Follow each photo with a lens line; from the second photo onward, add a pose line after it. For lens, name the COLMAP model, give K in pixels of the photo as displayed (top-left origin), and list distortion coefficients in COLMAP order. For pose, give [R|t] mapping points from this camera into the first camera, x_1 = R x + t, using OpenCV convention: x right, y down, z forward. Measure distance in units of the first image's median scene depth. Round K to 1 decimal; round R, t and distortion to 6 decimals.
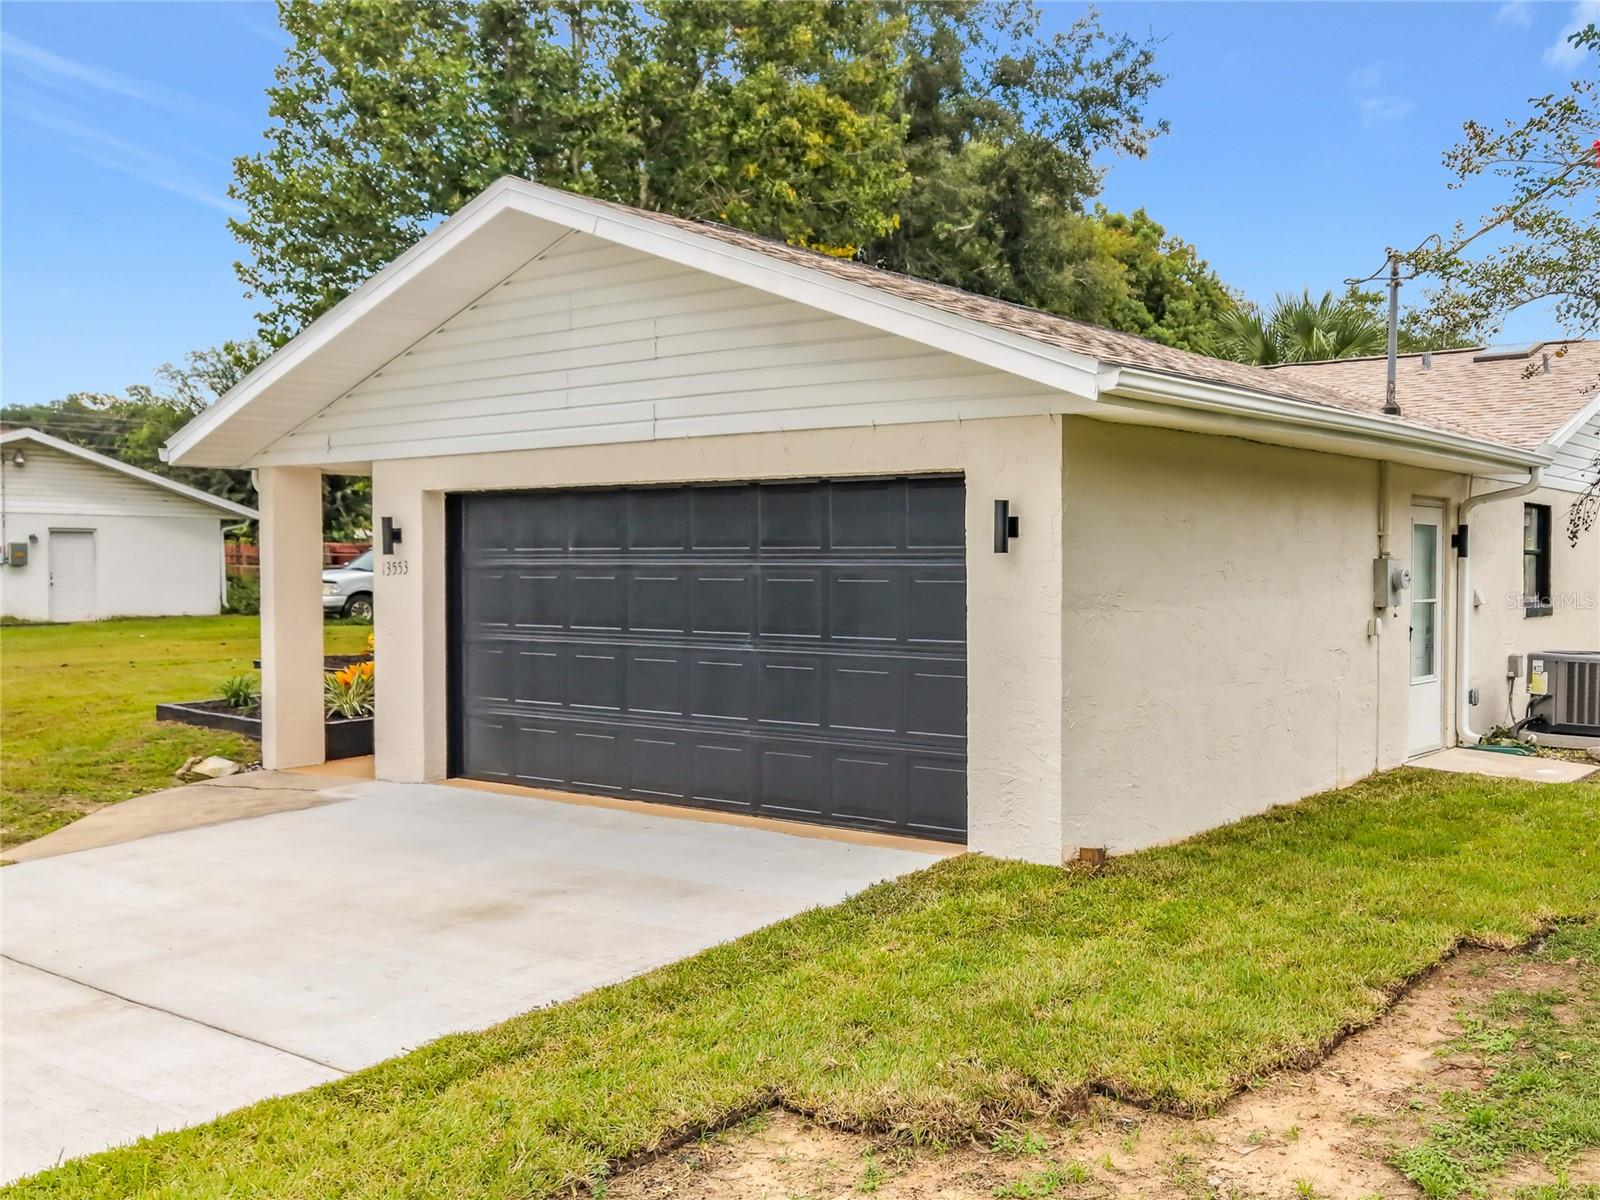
lens RADIAL K [[1465.0, 0, 1021.5], [0, 1465.0, 598.8], [0, 0, 1]] dist [0.007215, 0.006167]
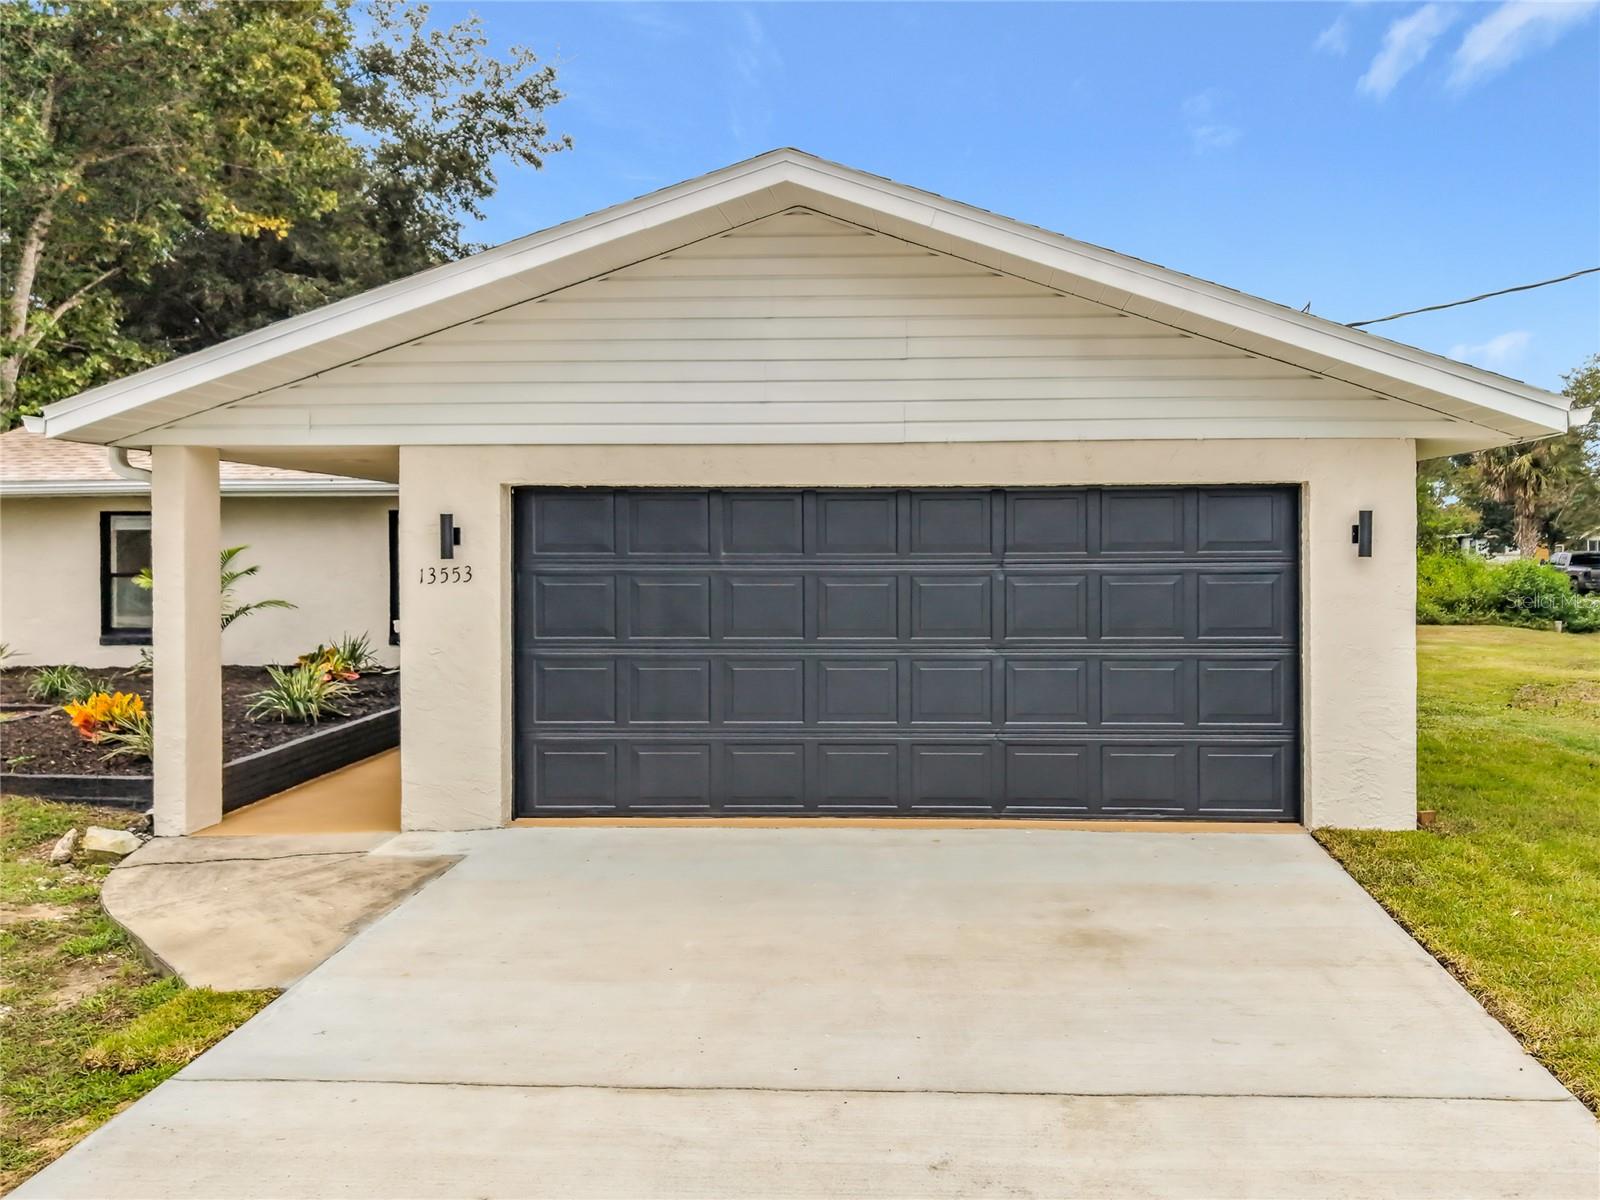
lens RADIAL K [[1309.3, 0, 892.3], [0, 1309.3, 580.8], [0, 0, 1]] dist [0.024252, -0.022780]
pose [[0.847747, -0.012932, 0.530243, -0.716363], [0.014714, 0.999891, 0.000861, -0.017493], [-0.530196, 0.007072, 0.847846, 0.269239]]
